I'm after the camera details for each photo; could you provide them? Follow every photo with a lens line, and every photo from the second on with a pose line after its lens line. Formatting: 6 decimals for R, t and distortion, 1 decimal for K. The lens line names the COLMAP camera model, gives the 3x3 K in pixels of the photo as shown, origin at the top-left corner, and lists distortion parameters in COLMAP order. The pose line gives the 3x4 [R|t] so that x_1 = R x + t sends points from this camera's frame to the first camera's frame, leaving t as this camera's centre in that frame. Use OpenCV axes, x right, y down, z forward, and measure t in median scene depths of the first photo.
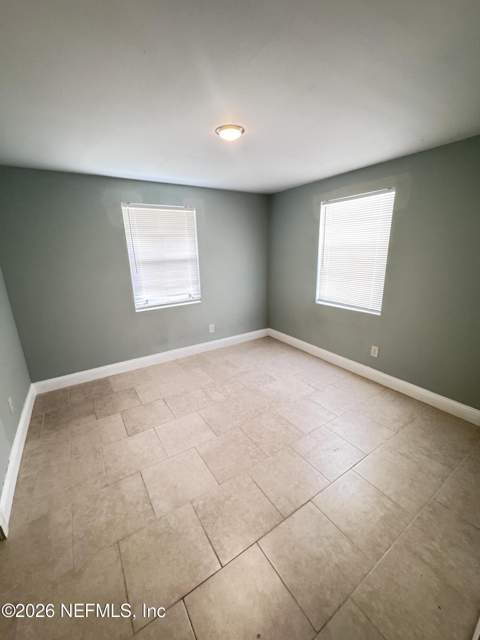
lens RADIAL K [[258.8, 0, 240.0], [0, 258.8, 320.0], [0, 0, 1]] dist [-0.000398, 0.000196]
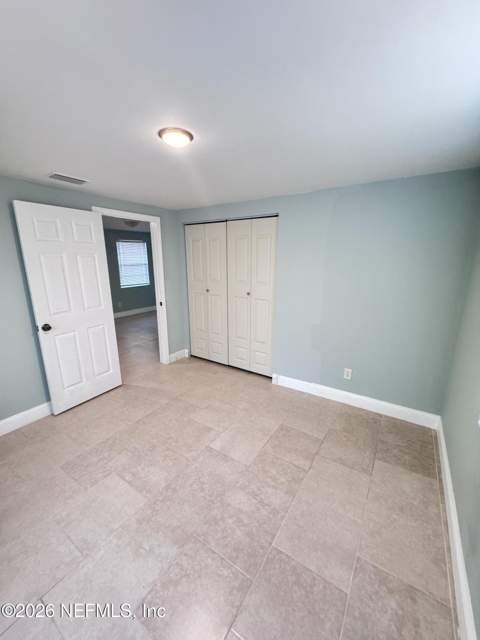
lens RADIAL K [[258.8, 0, 240.0], [0, 258.8, 320.0], [0, 0, 1]] dist [-0.000398, 0.000196]
pose [[-0.915677, 0.125978, -0.381661, 0.114387], [-0.081884, 0.871214, 0.484025, -0.459093], [0.393485, 0.474463, -0.787435, 1.467114]]
